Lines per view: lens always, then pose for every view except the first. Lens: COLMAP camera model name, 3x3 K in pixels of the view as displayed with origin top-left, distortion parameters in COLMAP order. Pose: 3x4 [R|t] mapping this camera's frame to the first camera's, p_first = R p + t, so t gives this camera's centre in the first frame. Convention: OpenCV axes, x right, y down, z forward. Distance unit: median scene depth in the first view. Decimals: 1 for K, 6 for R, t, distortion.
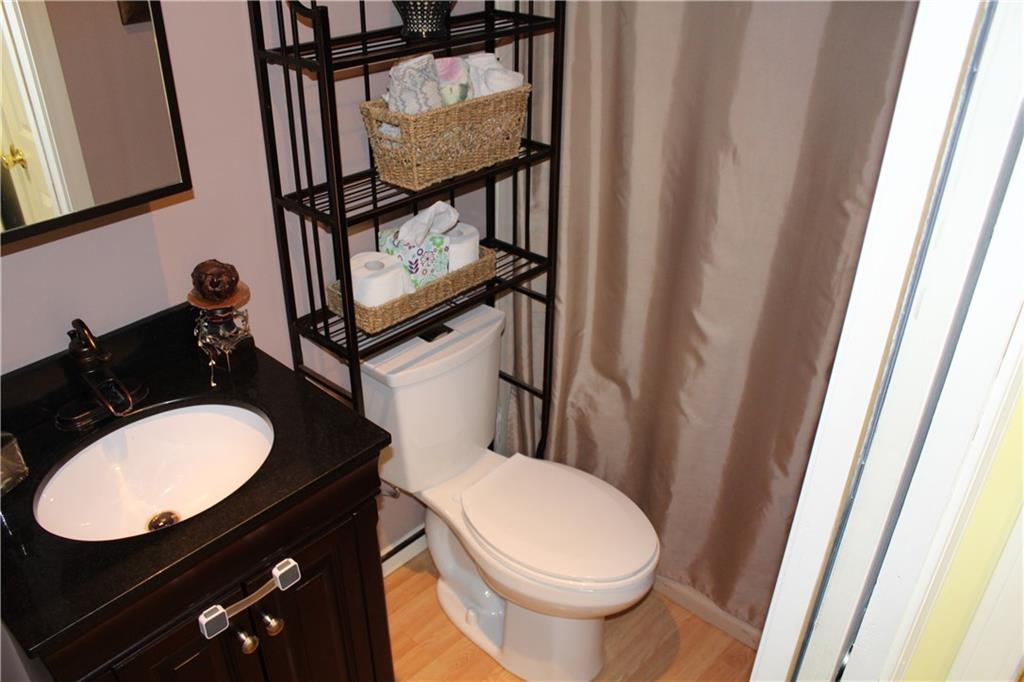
lens RADIAL K [[837.6, 0, 512.0], [0, 837.6, 341.0], [0, 0, 1]] dist [-0.138309, 0.072273]
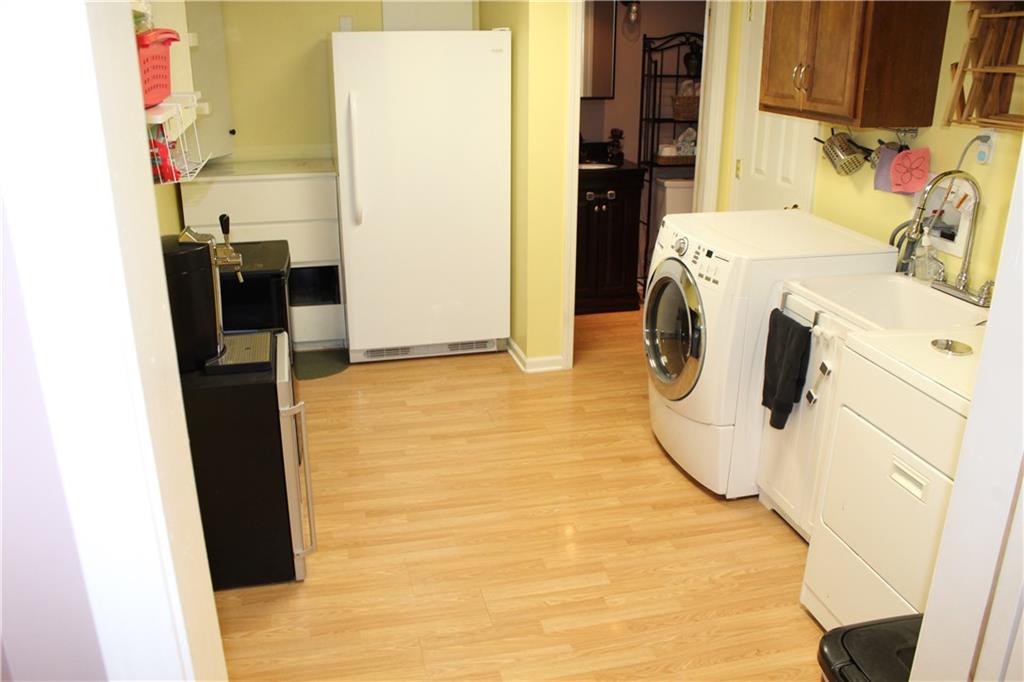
lens RADIAL K [[837.6, 0, 512.0], [0, 837.6, 341.0], [0, 0, 1]] dist [-0.138309, 0.072273]
pose [[0.832931, 0.180902, -0.522973, 1.289549], [-0.280986, 0.952421, -0.118069, 1.324002], [0.476732, 0.245292, 0.844132, -2.003945]]
